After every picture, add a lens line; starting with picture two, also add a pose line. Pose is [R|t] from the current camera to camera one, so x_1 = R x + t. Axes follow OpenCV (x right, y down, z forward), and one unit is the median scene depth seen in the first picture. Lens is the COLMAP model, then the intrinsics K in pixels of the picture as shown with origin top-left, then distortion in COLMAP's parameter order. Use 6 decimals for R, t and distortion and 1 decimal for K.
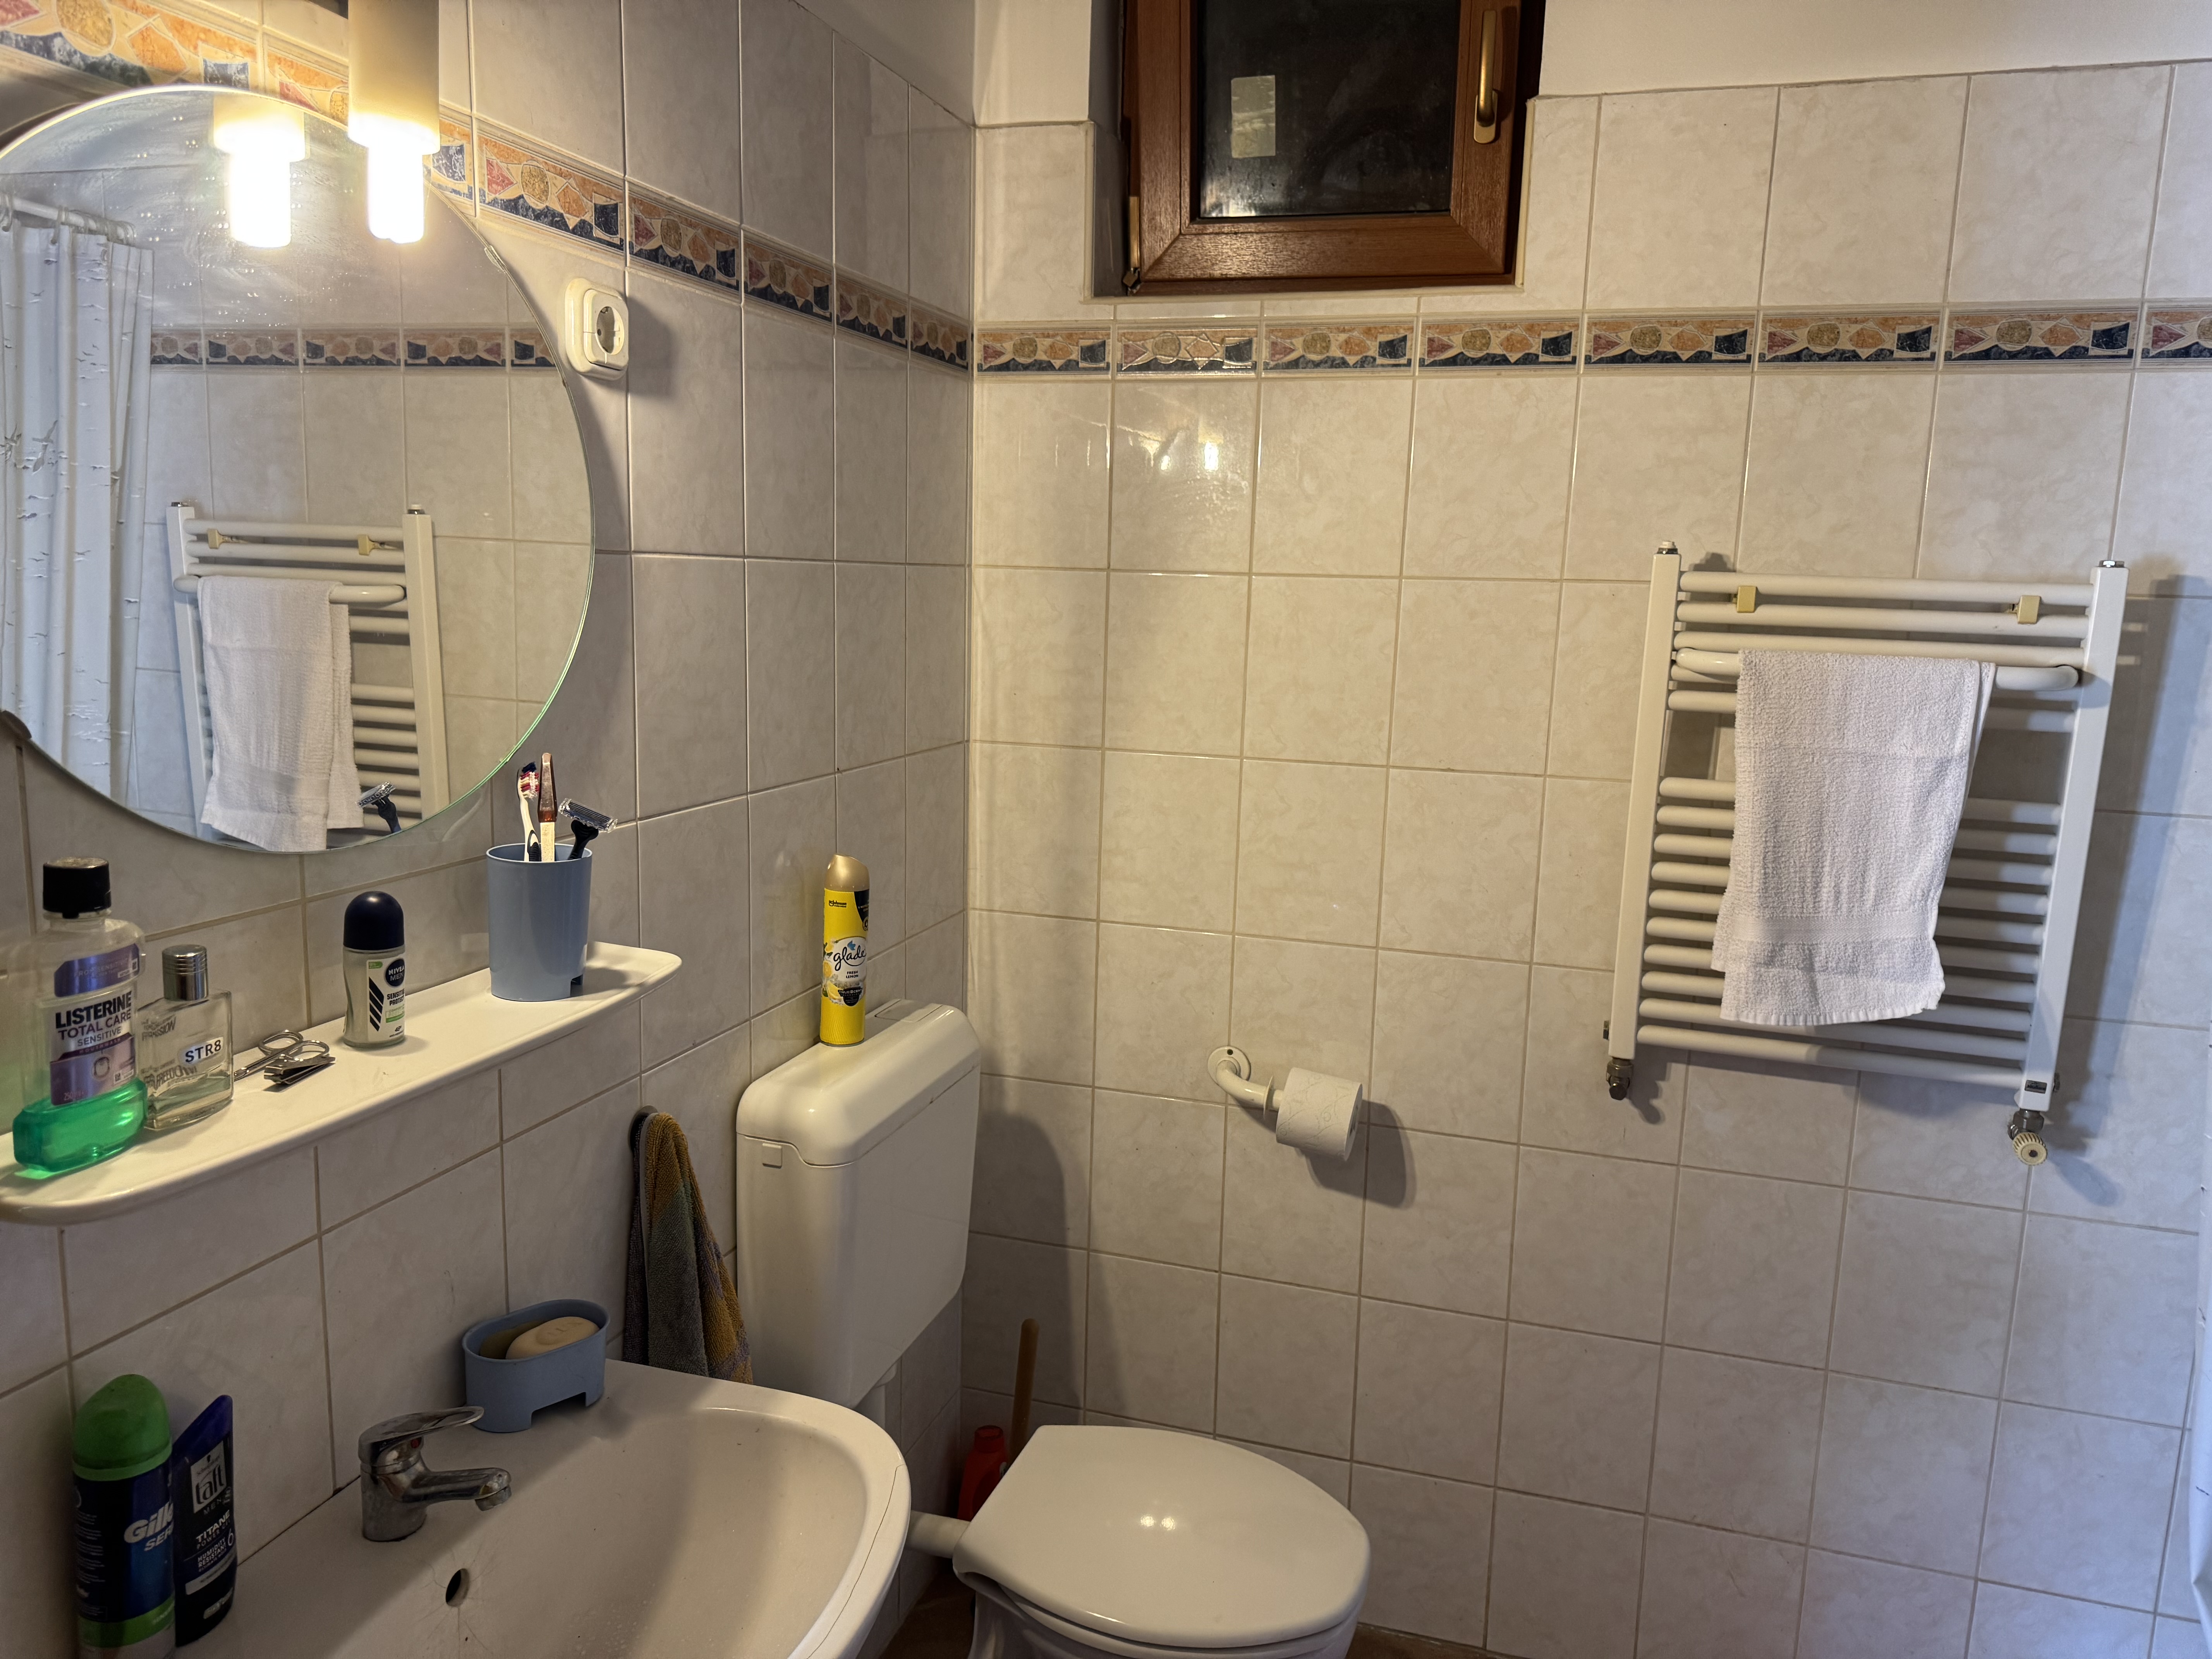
lens RADIAL K [[1528.6, 0, 1100.3], [0, 1528.6, 851.8], [0, 0, 1]] dist [0.124328, -0.203516]
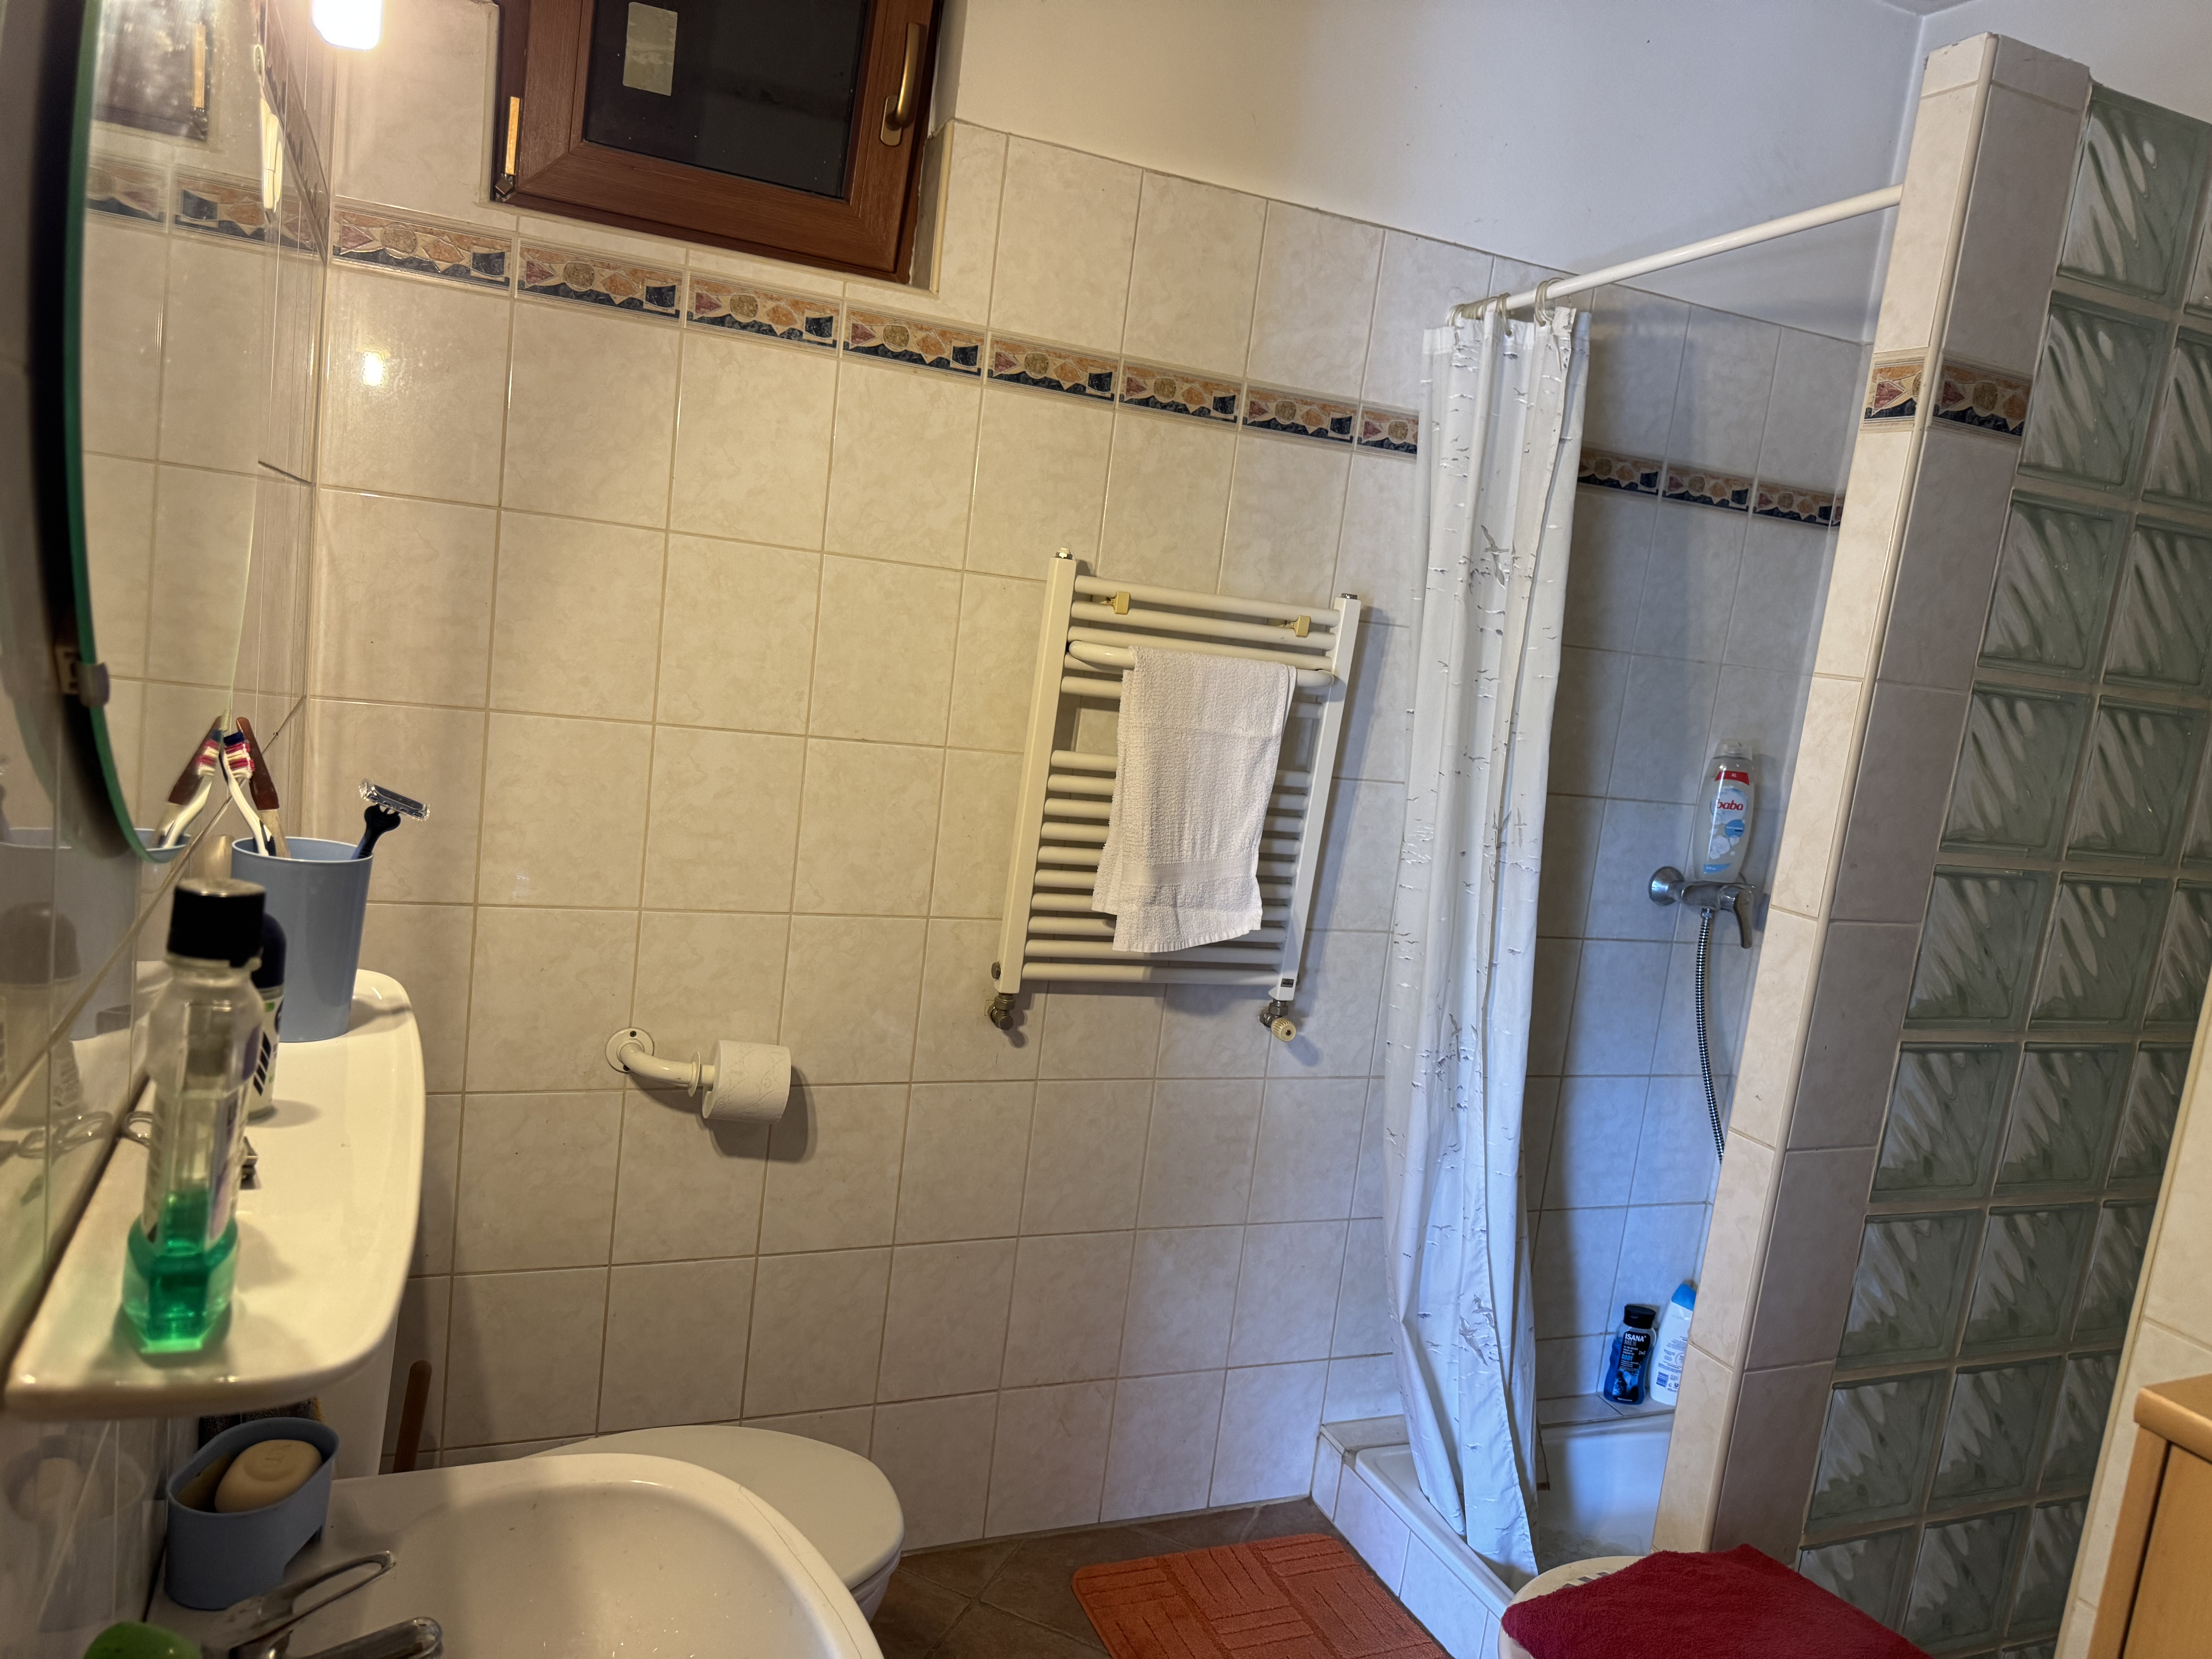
lens RADIAL K [[1572.8, 0, 1105.1], [0, 1572.8, 856.5], [0, 0, 1]] dist [0.167876, -0.283248]
pose [[0.757299, -0.042823, 0.651662, -0.369056], [0.018555, 0.998856, 0.044076, -0.018852], [-0.652804, -0.021287, 0.757228, 0.070198]]
